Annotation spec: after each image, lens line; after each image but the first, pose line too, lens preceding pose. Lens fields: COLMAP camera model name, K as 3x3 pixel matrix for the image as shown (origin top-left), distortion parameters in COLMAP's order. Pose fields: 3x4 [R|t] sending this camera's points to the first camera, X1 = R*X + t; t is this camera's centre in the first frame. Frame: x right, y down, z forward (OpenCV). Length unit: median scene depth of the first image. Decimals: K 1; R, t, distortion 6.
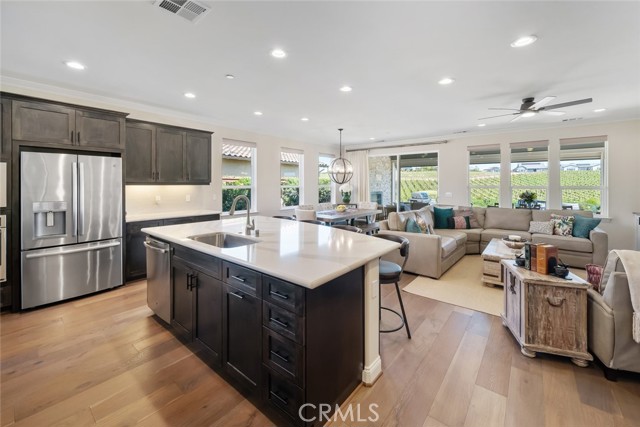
lens RADIAL K [[263.7, 0, 324.8], [0, 263.7, 184.5], [0, 0, 1]] dist [0.000525, -0.000096]
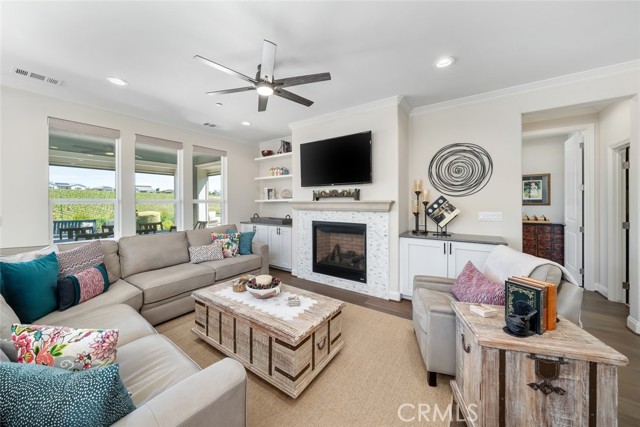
lens RADIAL K [[228.3, 0, 309.5], [0, 228.3, 201.3], [0, 0, 1]] dist [-0.007838, 0.000303]
pose [[-0.051245, 0.000129, 0.998686, 0.117339], [0.005065, 0.999987, 0.000131, 0.011746], [-0.998673, 0.005065, -0.051245, 0.594615]]
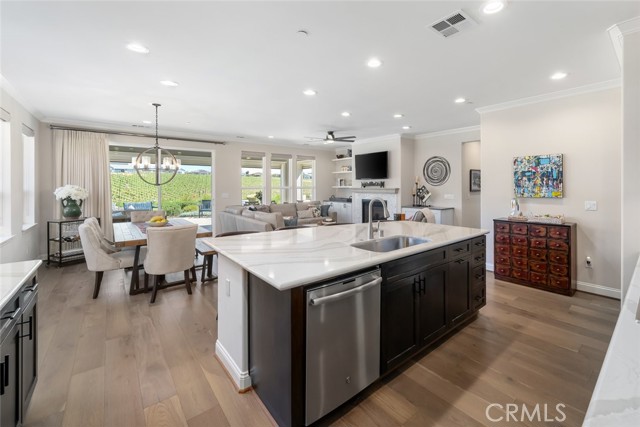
lens RADIAL K [[275.5, 0, 353.5], [0, 275.5, 185.8], [0, 0, 1]] dist [-0.000587, 0.000037]
pose [[0.160980, -0.002976, 0.986953, -0.550648], [0.004081, 0.999989, 0.002350, -0.001179], [-0.986949, 0.003649, 0.160990, 0.386070]]
